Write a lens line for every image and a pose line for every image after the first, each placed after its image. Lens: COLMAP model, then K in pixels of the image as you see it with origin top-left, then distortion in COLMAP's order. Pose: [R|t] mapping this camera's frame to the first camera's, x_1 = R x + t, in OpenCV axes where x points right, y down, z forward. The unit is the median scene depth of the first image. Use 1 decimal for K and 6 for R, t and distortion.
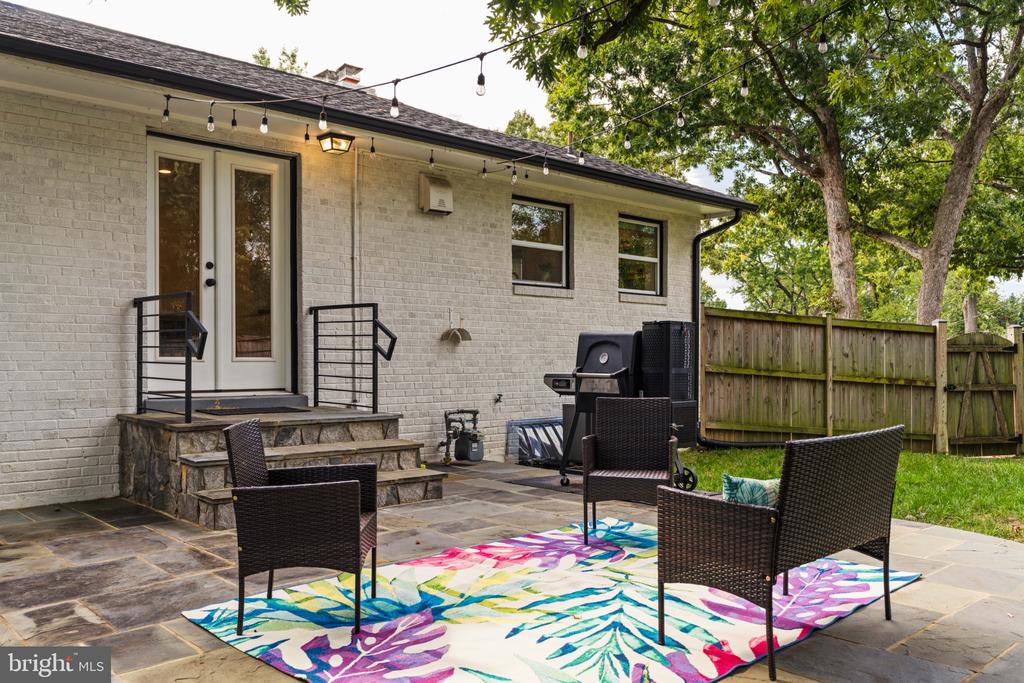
lens RADIAL K [[849.7, 0, 517.0], [0, 849.7, 372.7], [0, 0, 1]] dist [-0.002223, 0.006368]
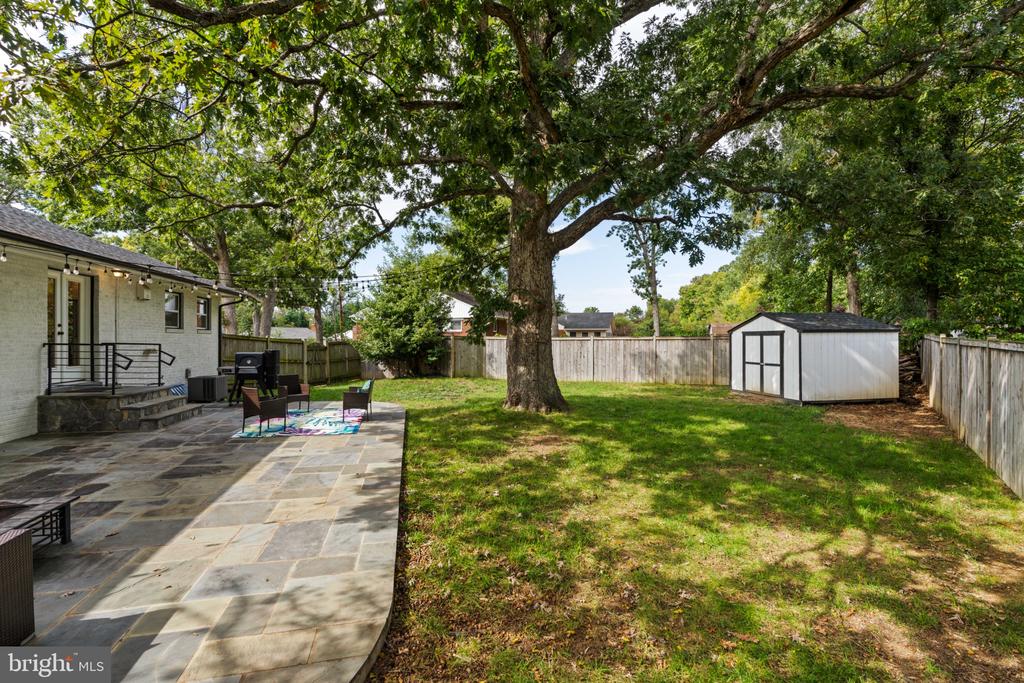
lens RADIAL K [[452.4, 0, 510.0], [0, 452.4, 343.4], [0, 0, 1]] dist [-0.002769, -0.000757]
pose [[0.506408, -0.003731, 0.862286, -0.775673], [0.007395, 0.999973, -0.000017, -0.070998], [-0.862262, 0.006385, 0.506422, -0.589465]]
